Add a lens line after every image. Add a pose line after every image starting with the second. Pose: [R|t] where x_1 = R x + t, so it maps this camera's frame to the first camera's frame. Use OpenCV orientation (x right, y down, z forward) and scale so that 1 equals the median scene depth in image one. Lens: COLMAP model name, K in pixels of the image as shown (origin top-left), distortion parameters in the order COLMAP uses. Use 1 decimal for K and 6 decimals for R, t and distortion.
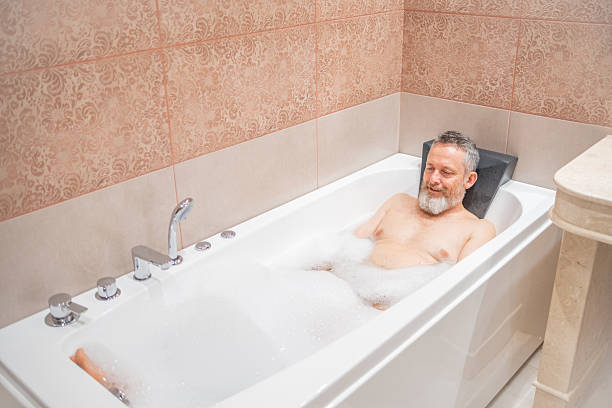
lens RADIAL K [[613.4, 0, 306.0], [0, 613.4, 204.0], [0, 0, 1]] dist [-0.129114, 0.209056]
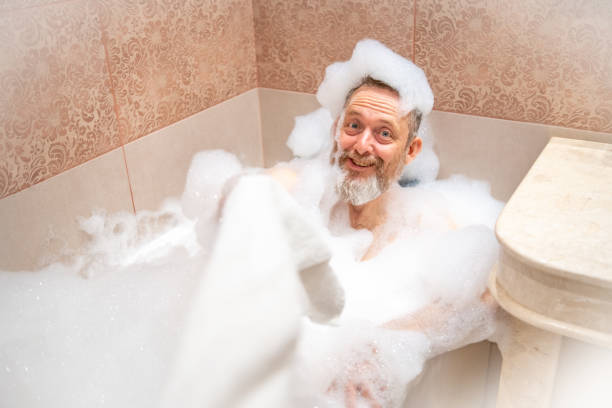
lens RADIAL K [[613.4, 0, 306.0], [0, 613.4, 204.0], [0, 0, 1]] dist [-0.129114, 0.209056]
pose [[0.983894, -0.099564, 0.148454, 0.118524], [0.093397, 0.994473, 0.047972, -0.101407], [-0.152410, -0.033334, 0.987755, 0.372013]]
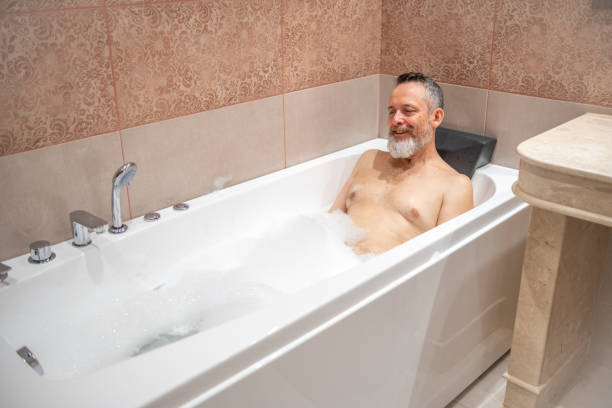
lens RADIAL K [[613.4, 0, 306.0], [0, 613.4, 204.0], [0, 0, 1]] dist [-0.129114, 0.209056]
pose [[0.998815, 0.020791, -0.043999, 0.110405], [-0.021924, 0.999436, -0.025426, 0.063961], [0.043445, 0.026360, 0.998708, 0.045444]]
